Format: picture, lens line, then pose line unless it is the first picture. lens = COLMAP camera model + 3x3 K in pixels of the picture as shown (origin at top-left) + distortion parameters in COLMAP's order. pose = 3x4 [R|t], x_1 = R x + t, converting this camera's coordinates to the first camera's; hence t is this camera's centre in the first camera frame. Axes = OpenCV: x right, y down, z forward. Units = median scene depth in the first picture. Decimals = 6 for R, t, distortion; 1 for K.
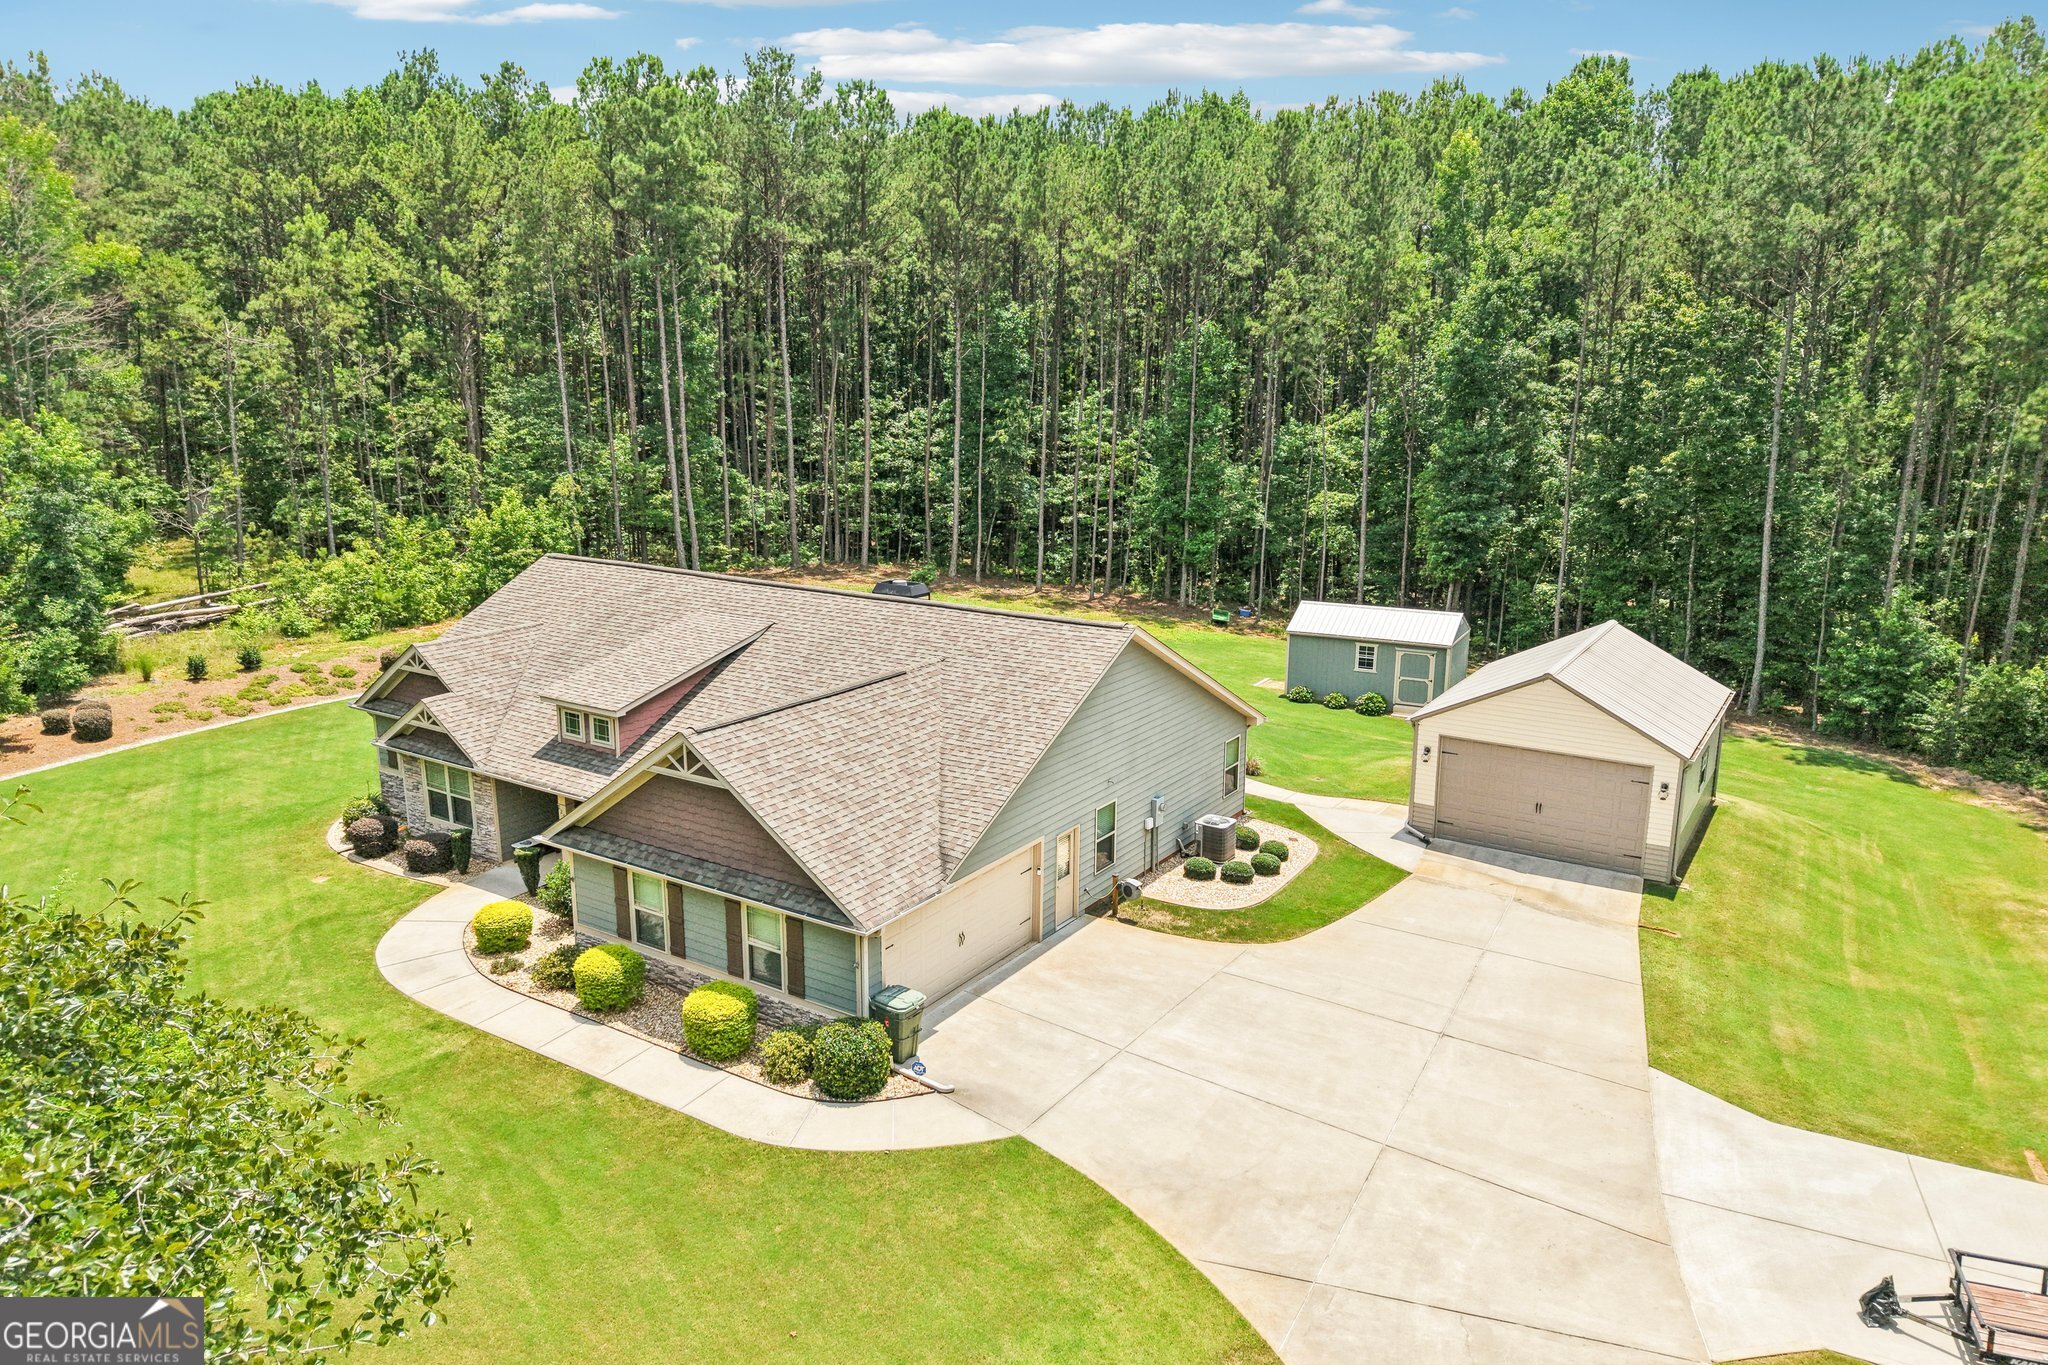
lens RADIAL K [[1370.1, 0, 1026.2], [0, 1370.1, 675.1], [0, 0, 1]] dist [0.012453, -0.001853]
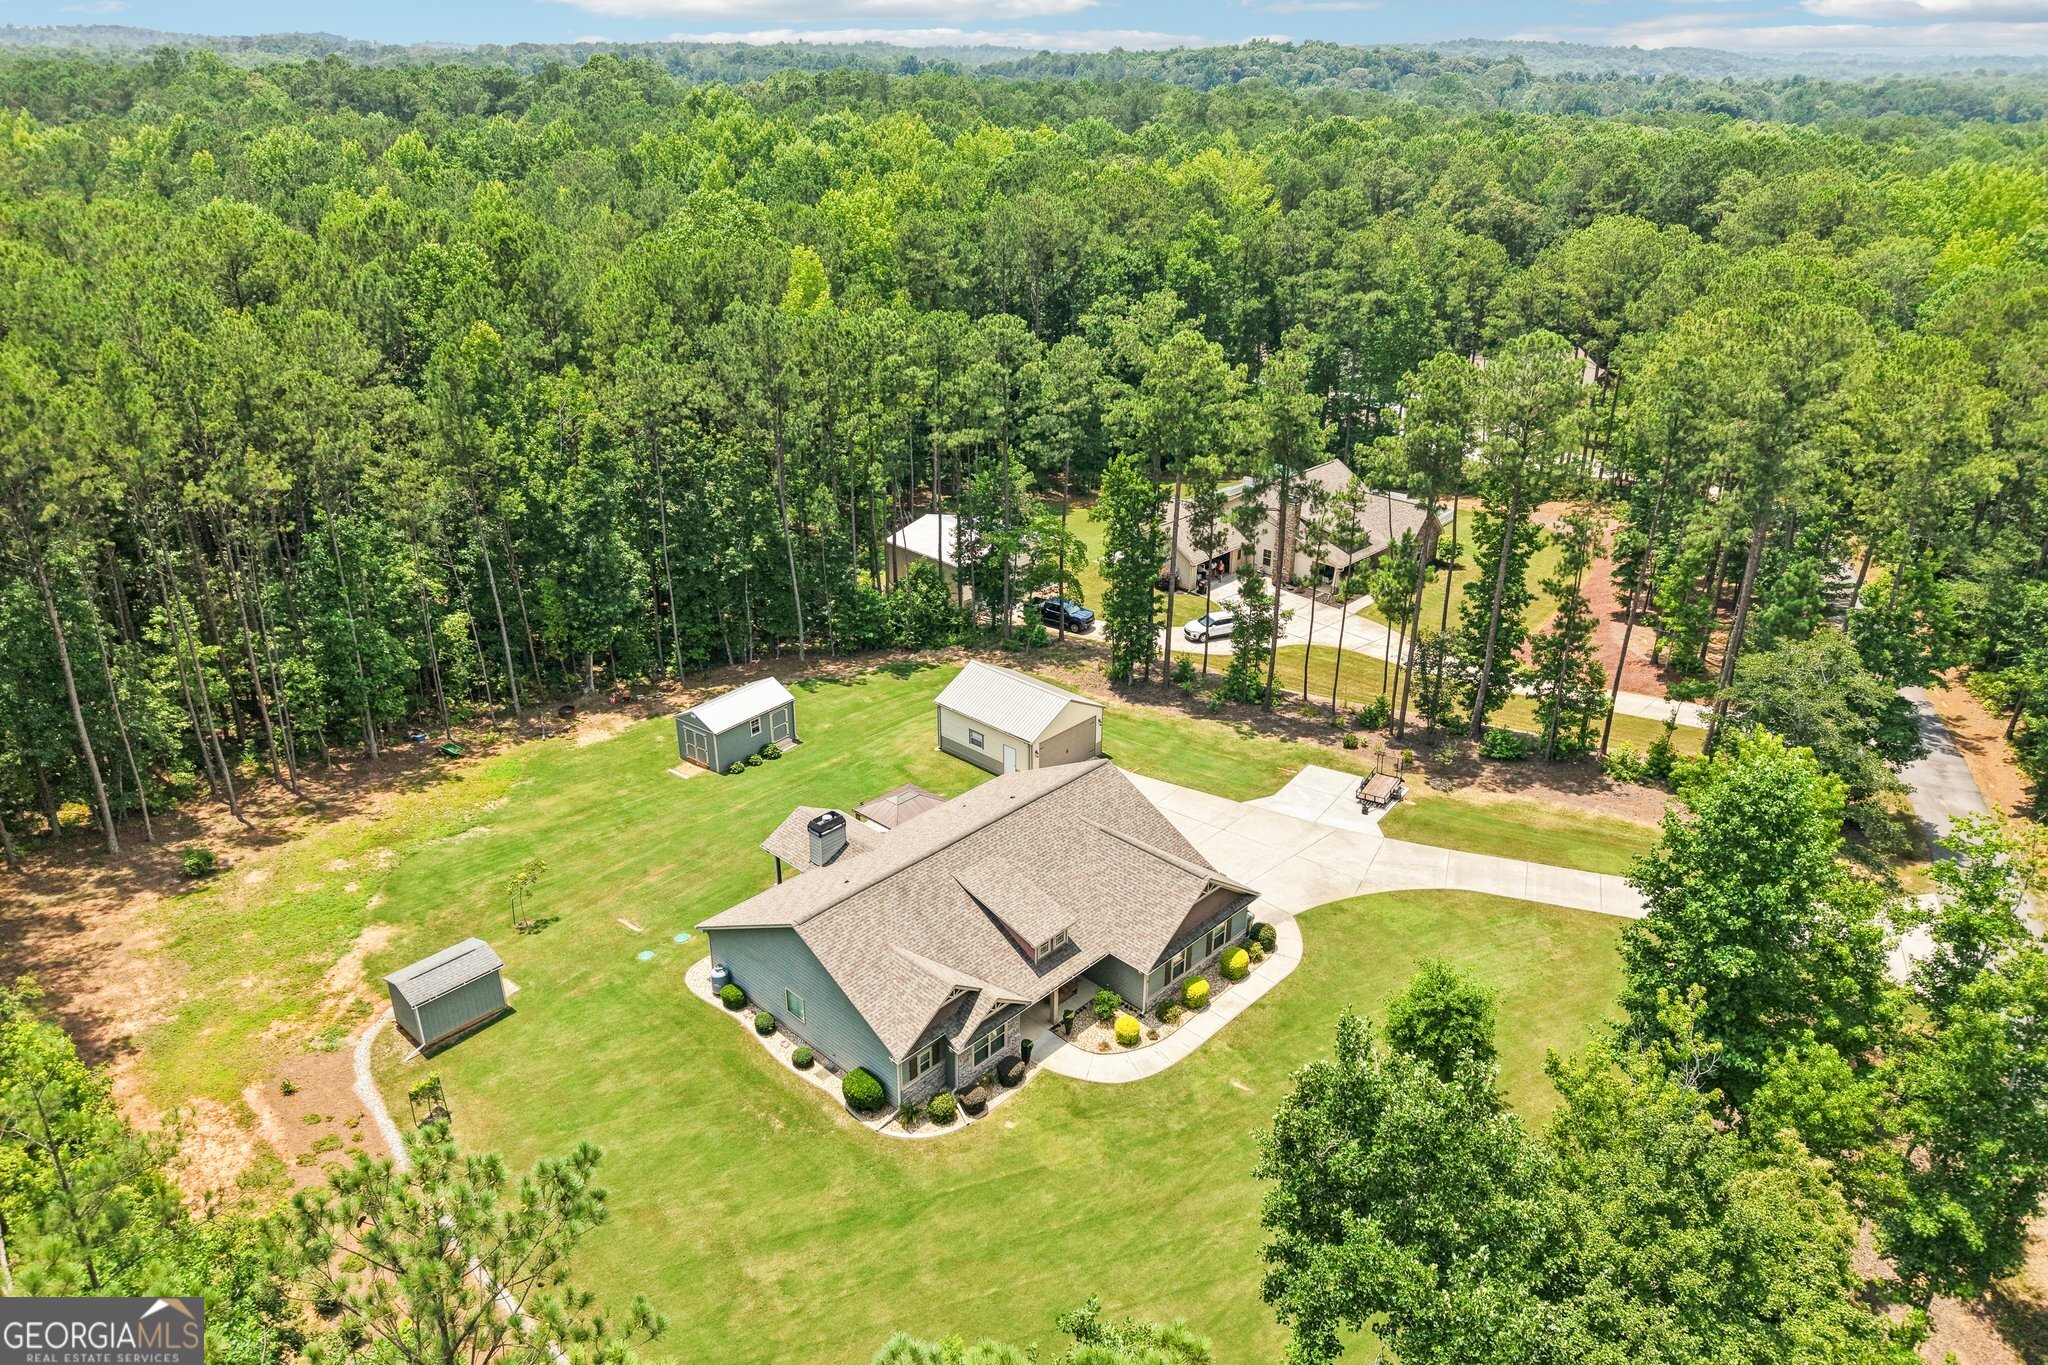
lens RADIAL K [[1365.4, 0, 1024.0], [0, 1365.4, 682.5], [0, 0, 1]] dist [0.011191, 0.000346]
pose [[0.181520, -0.419992, 0.889189, -1.557804], [0.218627, 0.898817, 0.379909, -0.852347], [-0.958777, 0.125440, 0.254975, 0.432587]]
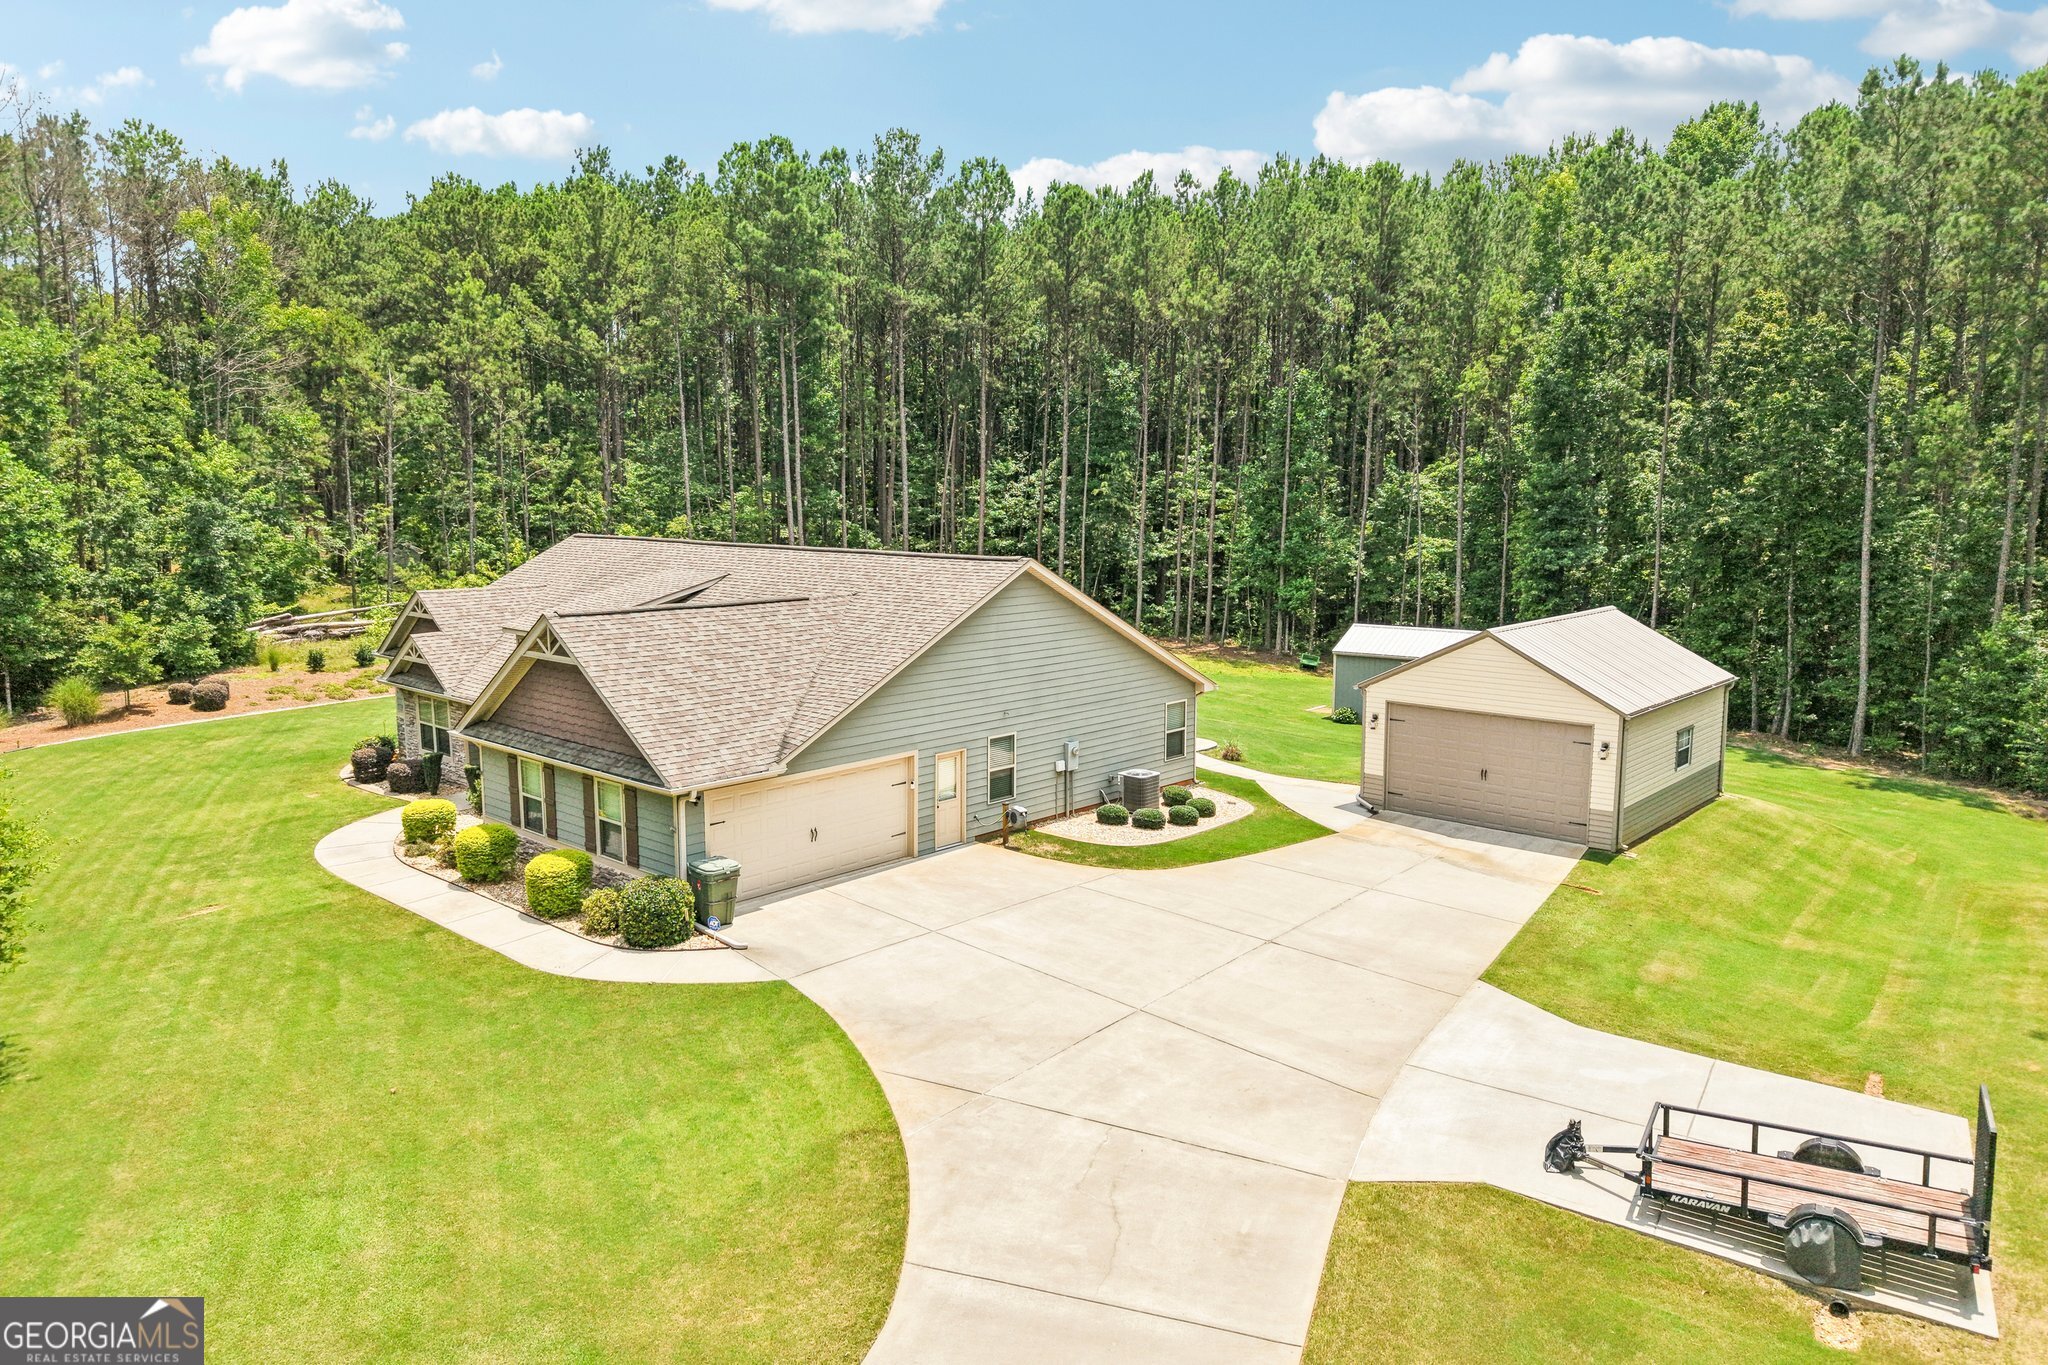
lens RADIAL K [[1365.4, 0, 1024.0], [0, 1365.4, 682.5], [0, 0, 1]] dist [0.011191, 0.000346]
pose [[0.986894, 0.020389, -0.160075, 0.196203], [-0.033027, 0.996508, -0.076693, 0.110112], [0.157952, 0.080975, 0.984121, 0.003477]]
